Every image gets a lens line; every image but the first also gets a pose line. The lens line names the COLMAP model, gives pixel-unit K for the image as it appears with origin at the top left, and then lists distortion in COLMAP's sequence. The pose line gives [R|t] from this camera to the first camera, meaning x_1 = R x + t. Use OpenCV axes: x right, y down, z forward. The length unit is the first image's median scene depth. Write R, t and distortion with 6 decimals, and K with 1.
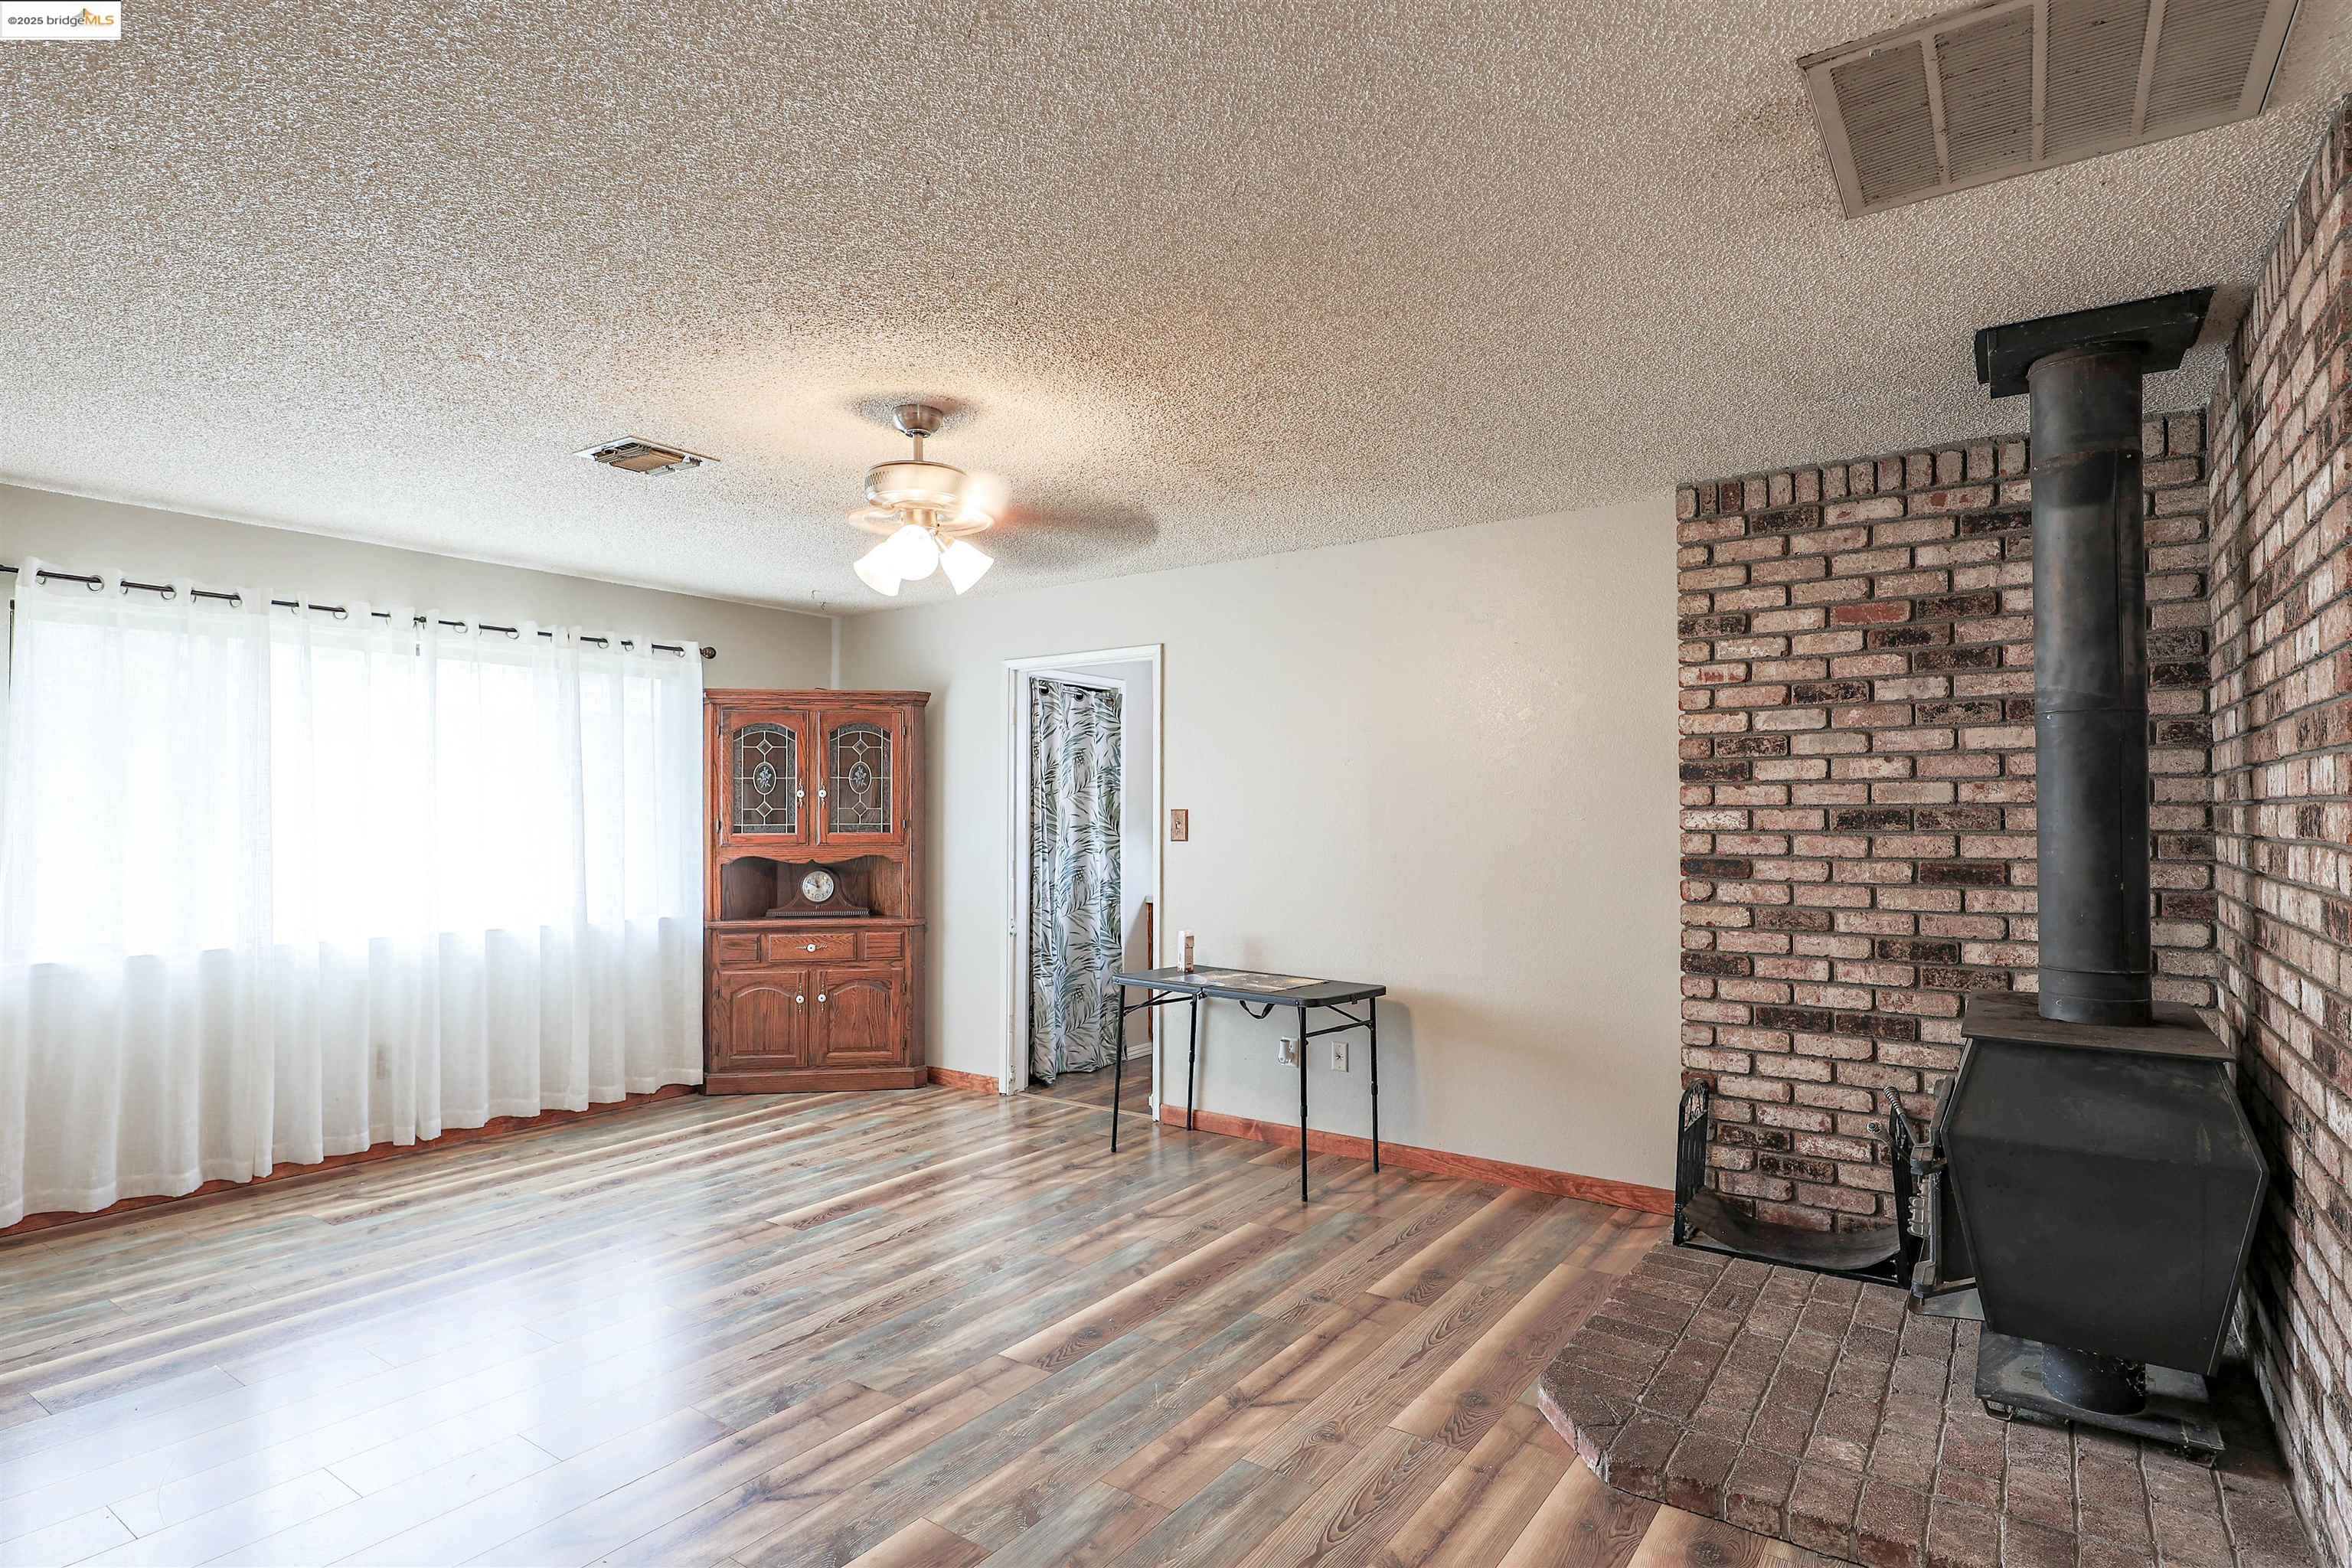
lens RADIAL K [[1200.3, 0, 1132.2], [0, 1200.3, 797.7], [0, 0, 1]] dist [0.000589, -0.000143]
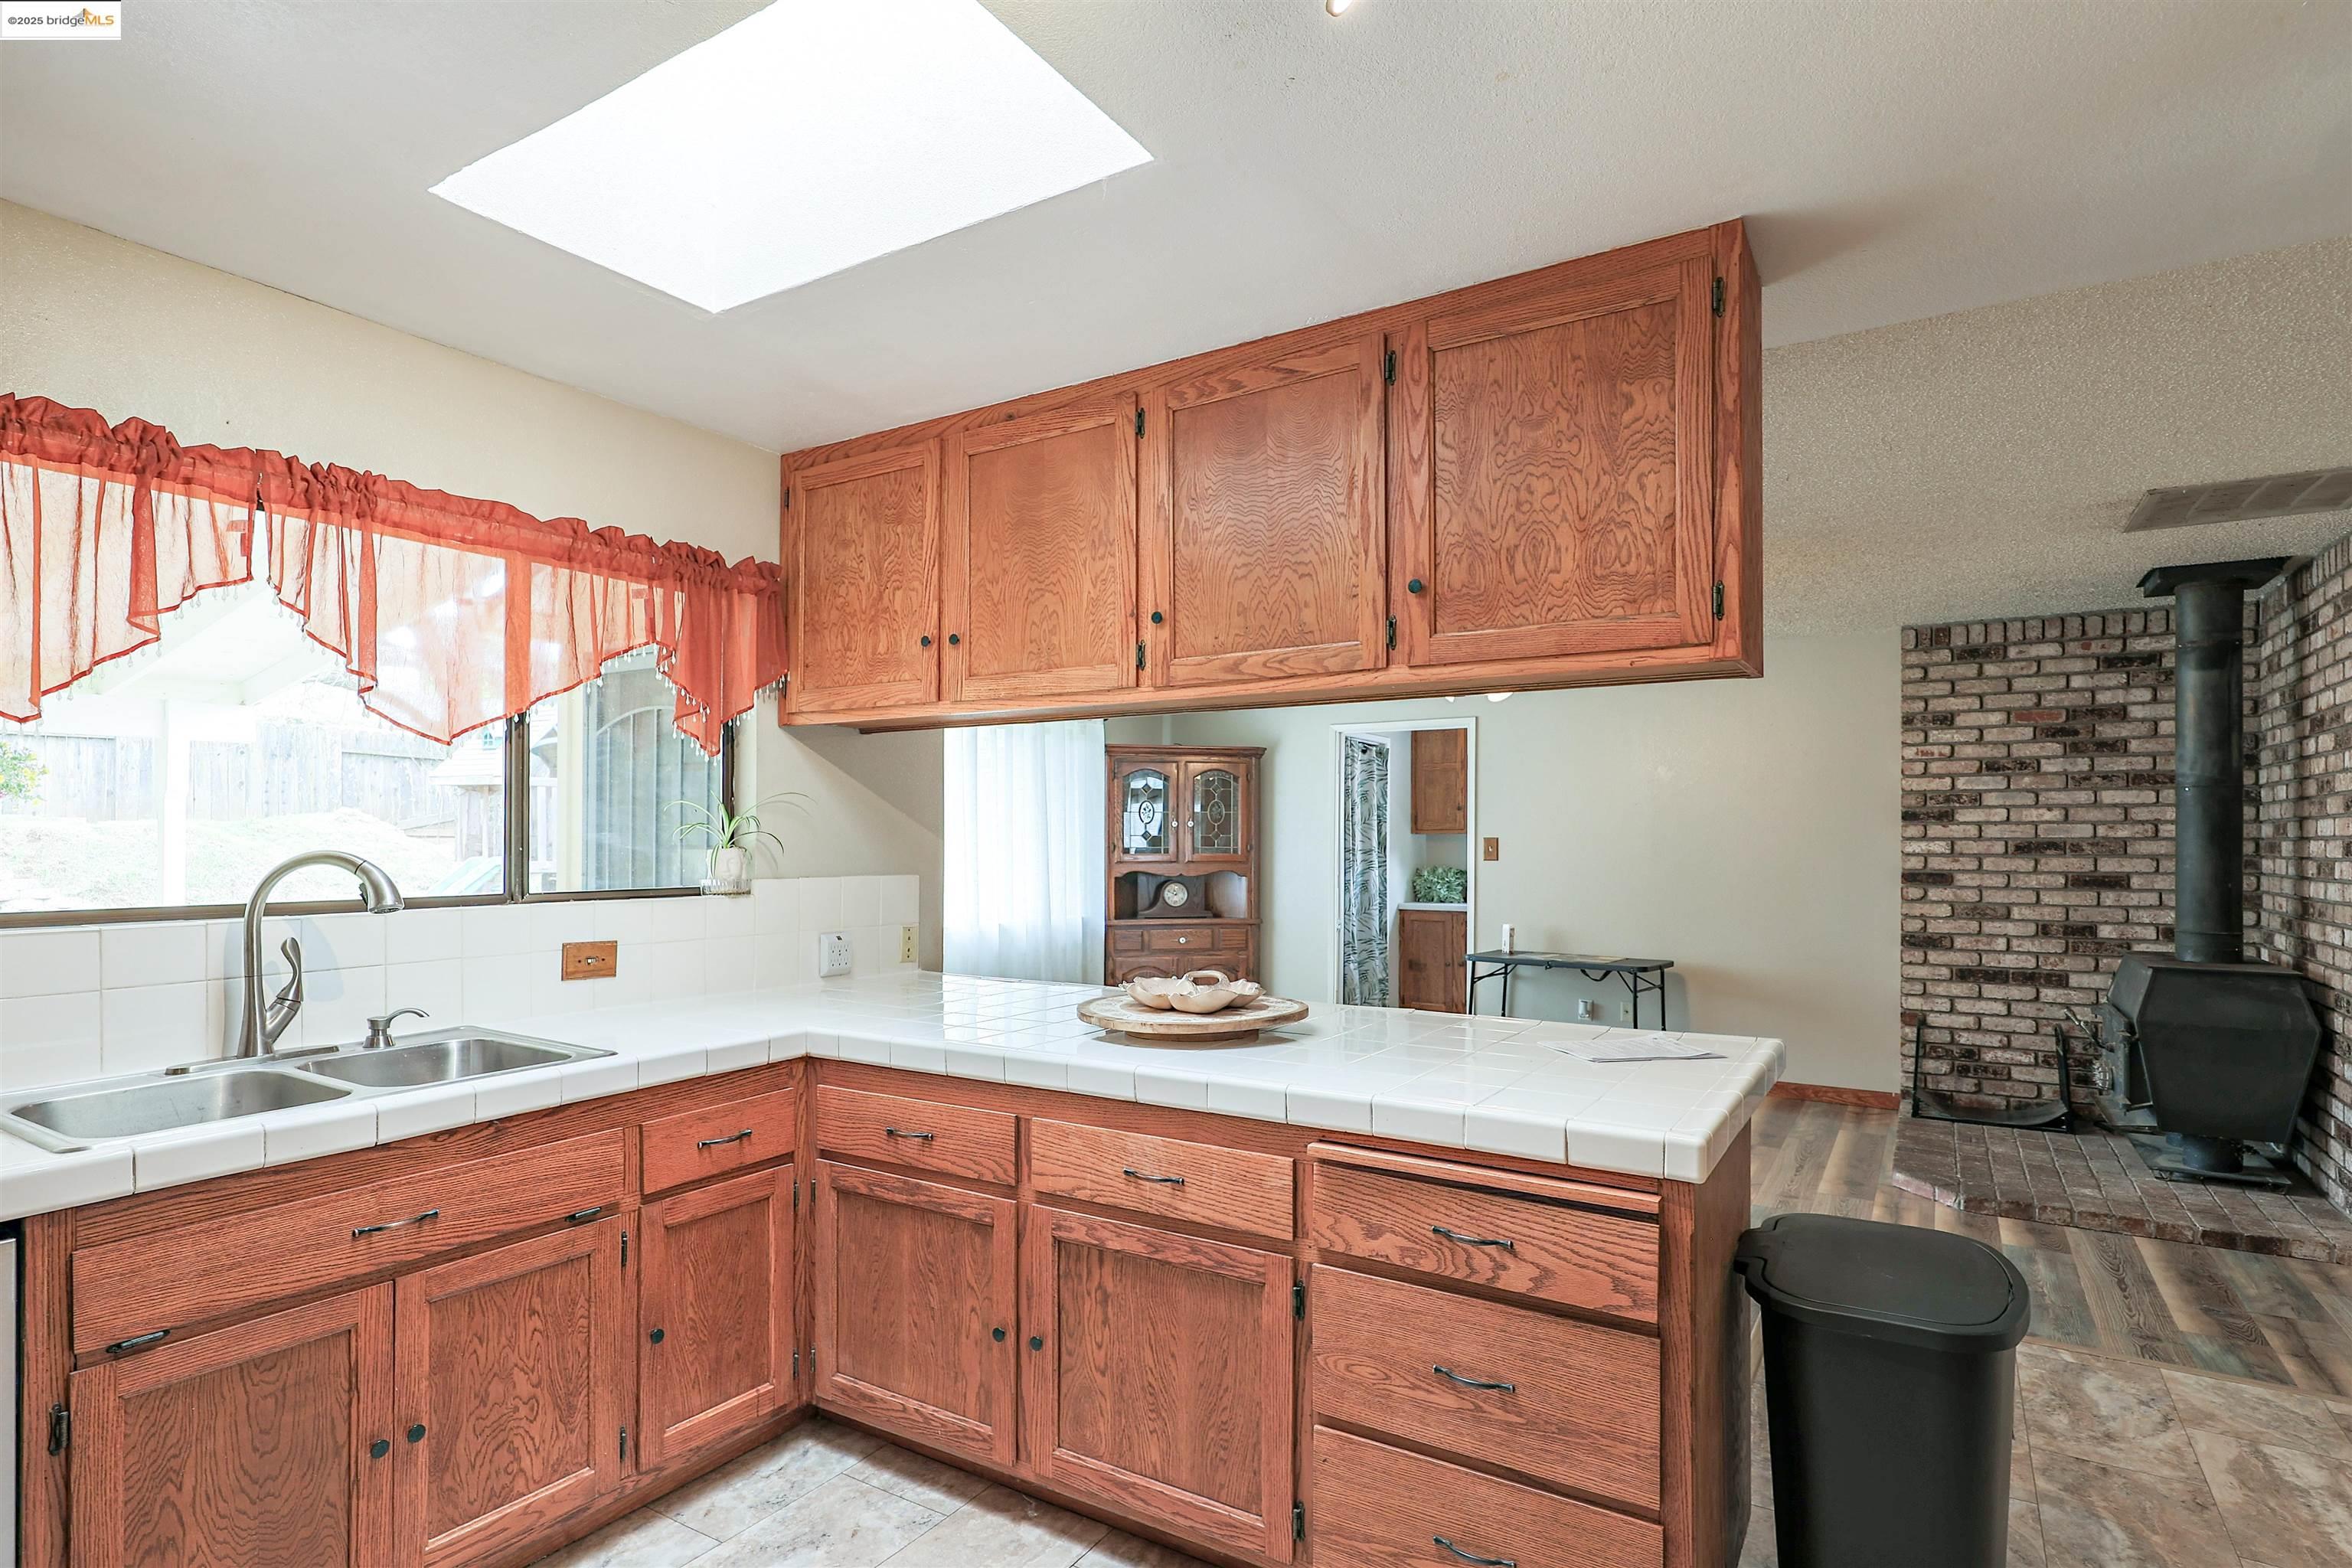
lens RADIAL K [[1167.5, 0, 1147.6], [0, 1167.5, 838.4], [0, 0, 1]] dist [0.006578, 0.000261]
pose [[0.998711, 0.006241, 0.050380, -0.611036], [-0.006849, 0.999906, 0.011886, -0.003803], [-0.050301, -0.012216, 0.998659, -0.463857]]
